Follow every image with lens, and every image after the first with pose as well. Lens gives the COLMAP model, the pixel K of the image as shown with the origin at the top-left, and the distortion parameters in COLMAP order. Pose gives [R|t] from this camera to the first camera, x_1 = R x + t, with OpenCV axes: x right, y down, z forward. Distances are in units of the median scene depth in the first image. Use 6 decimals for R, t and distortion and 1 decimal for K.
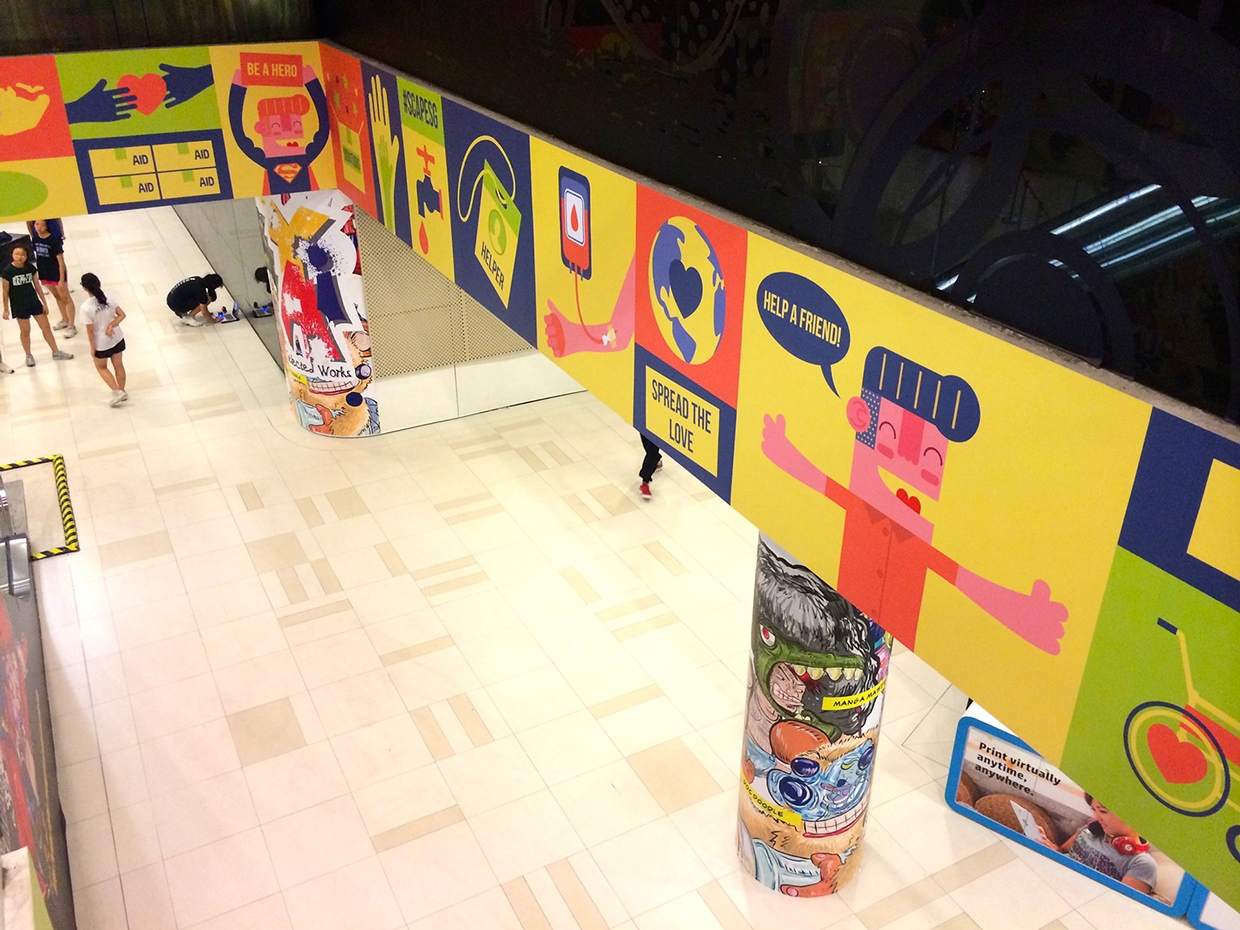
lens RADIAL K [[1089.1, 0, 616.2], [0, 1089.1, 466.3], [0, 0, 1]] dist [0.042543, -0.034451]
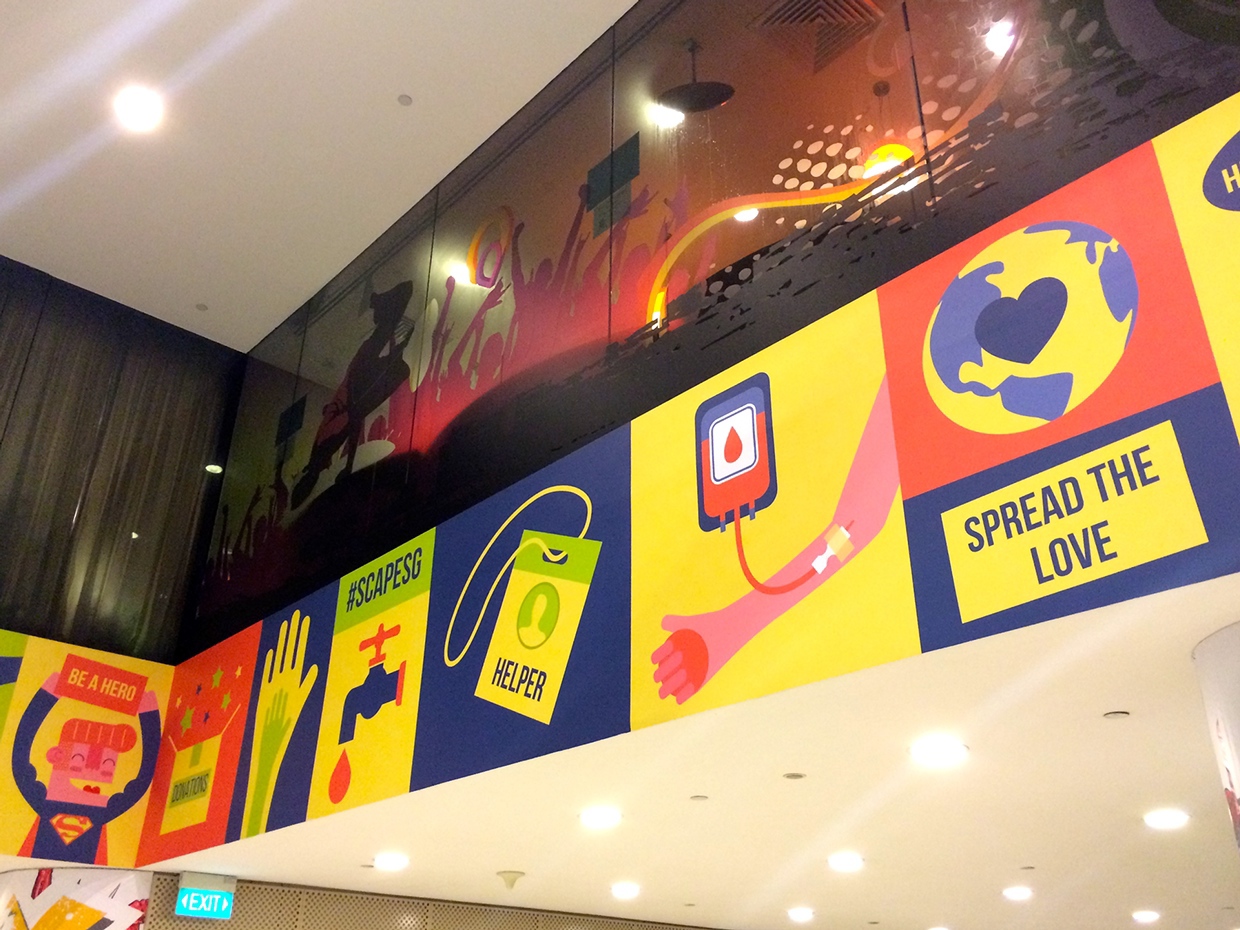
lens RADIAL K [[1089.1, 0, 624.5], [0, 1089.1, 467.5], [0, 0, 1]] dist [0.042543, -0.034451]
pose [[0.967010, 0.120818, 0.224265, -0.229307], [0.118243, 0.566897, -0.815258, 0.296592], [-0.225633, 0.814881, 0.533909, 0.591704]]
